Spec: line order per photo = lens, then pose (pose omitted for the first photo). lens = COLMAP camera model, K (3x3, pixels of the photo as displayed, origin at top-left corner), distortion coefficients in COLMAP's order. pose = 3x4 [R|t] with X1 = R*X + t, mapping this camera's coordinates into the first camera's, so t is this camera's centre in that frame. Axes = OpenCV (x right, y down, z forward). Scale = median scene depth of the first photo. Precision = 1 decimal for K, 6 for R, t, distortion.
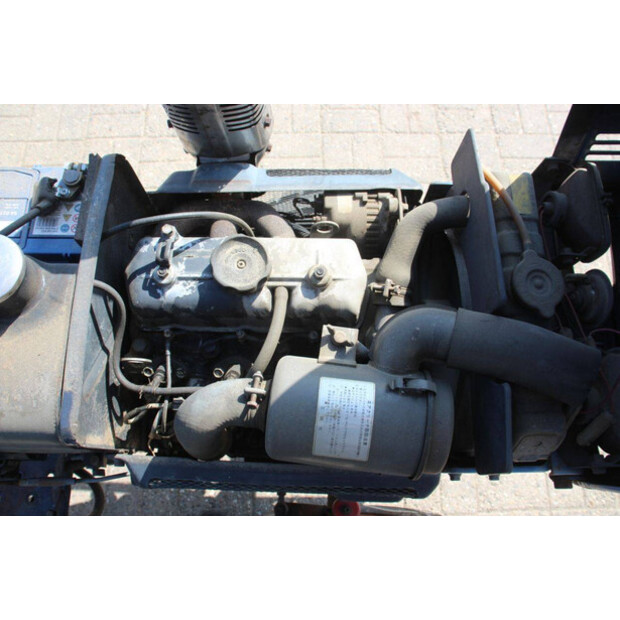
lens RADIAL K [[486.9, 0, 310.0], [0, 486.9, 310.0], [0, 0, 1]] dist [-0.179753, 0.110777]
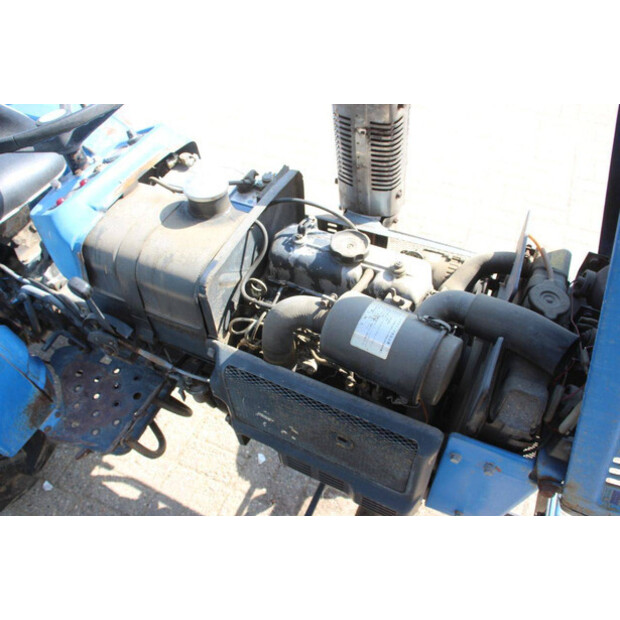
lens RADIAL K [[486.9, 0, 310.0], [0, 486.9, 310.0], [0, 0, 1]] dist [-0.179753, 0.110777]
pose [[0.911172, 0.289920, -0.292765, 0.234349], [-0.379714, 0.866692, -0.323515, 0.592746], [0.159944, 0.405945, 0.899792, -0.272027]]
